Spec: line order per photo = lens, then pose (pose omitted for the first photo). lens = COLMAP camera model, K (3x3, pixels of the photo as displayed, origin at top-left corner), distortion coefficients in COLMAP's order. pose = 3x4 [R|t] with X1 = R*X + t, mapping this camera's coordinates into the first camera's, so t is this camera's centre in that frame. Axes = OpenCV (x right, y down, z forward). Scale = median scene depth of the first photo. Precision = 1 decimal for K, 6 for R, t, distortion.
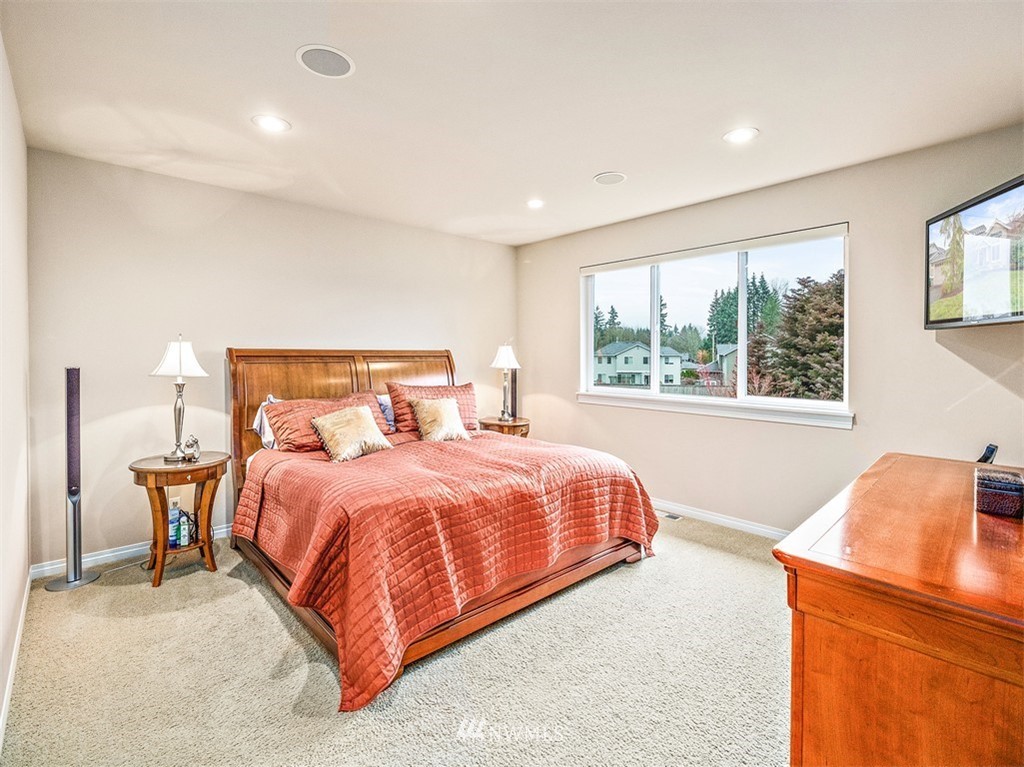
lens RADIAL K [[474.3, 0, 518.3], [0, 474.3, 365.8], [0, 0, 1]] dist [0.001061, 0.000654]
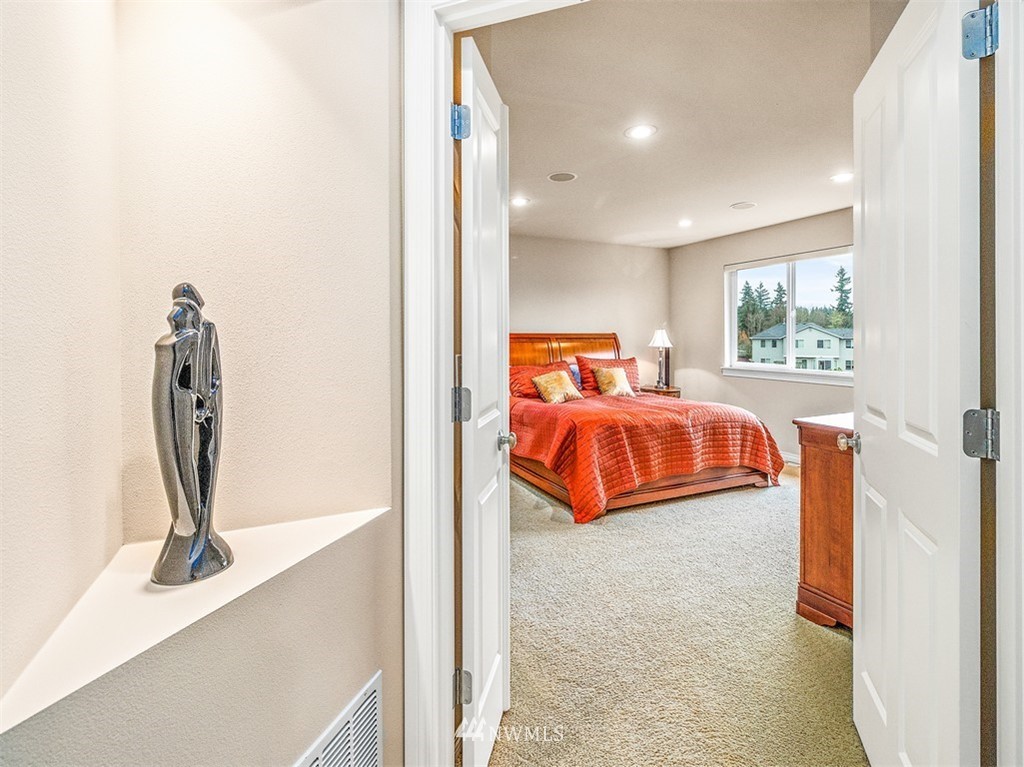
lens RADIAL K [[474.3, 0, 515.6], [0, 474.3, 336.2], [0, 0, 1]] dist [0.001061, 0.000654]
pose [[0.951787, -0.001165, -0.306757, -0.007879], [-0.006854, 0.999662, -0.025062, 0.011135], [0.306682, 0.025956, 0.951458, -0.358944]]
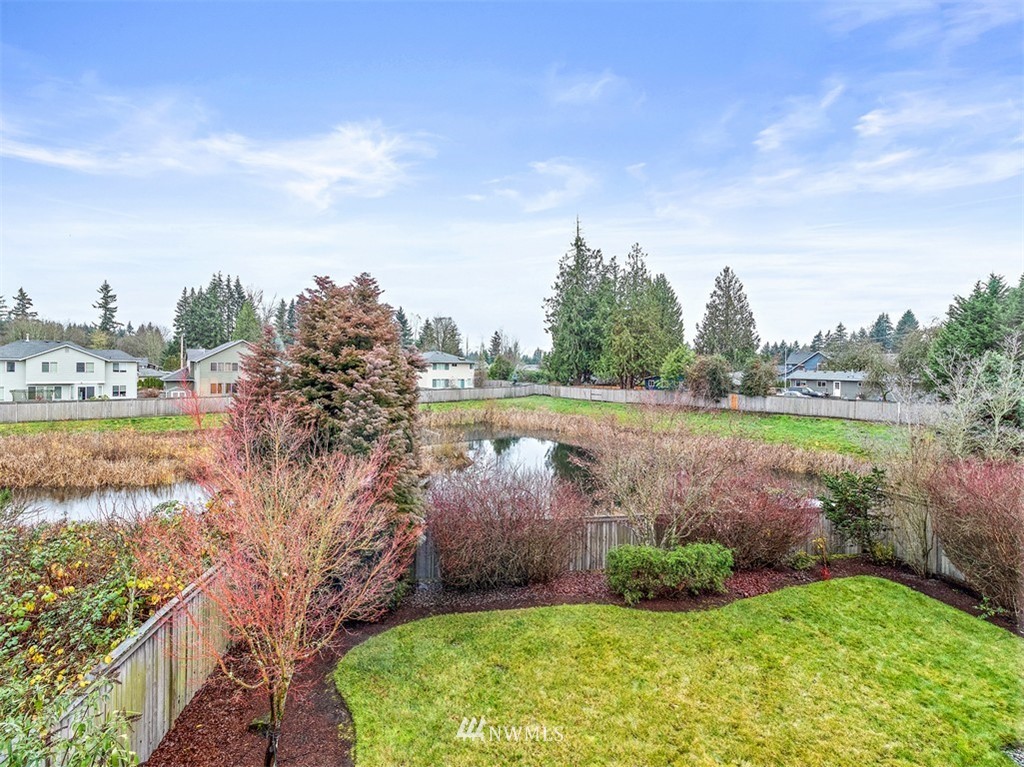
lens RADIAL K [[474.3, 0, 507.3], [0, 474.3, 367.7], [0, 0, 1]] dist [0.001061, 0.000654]
pose [[0.546454, 0.002481, 0.837485, 0.285829], [0.004986, 0.999968, -0.006216, -0.069569], [-0.837474, 0.007573, 0.546425, 0.896875]]
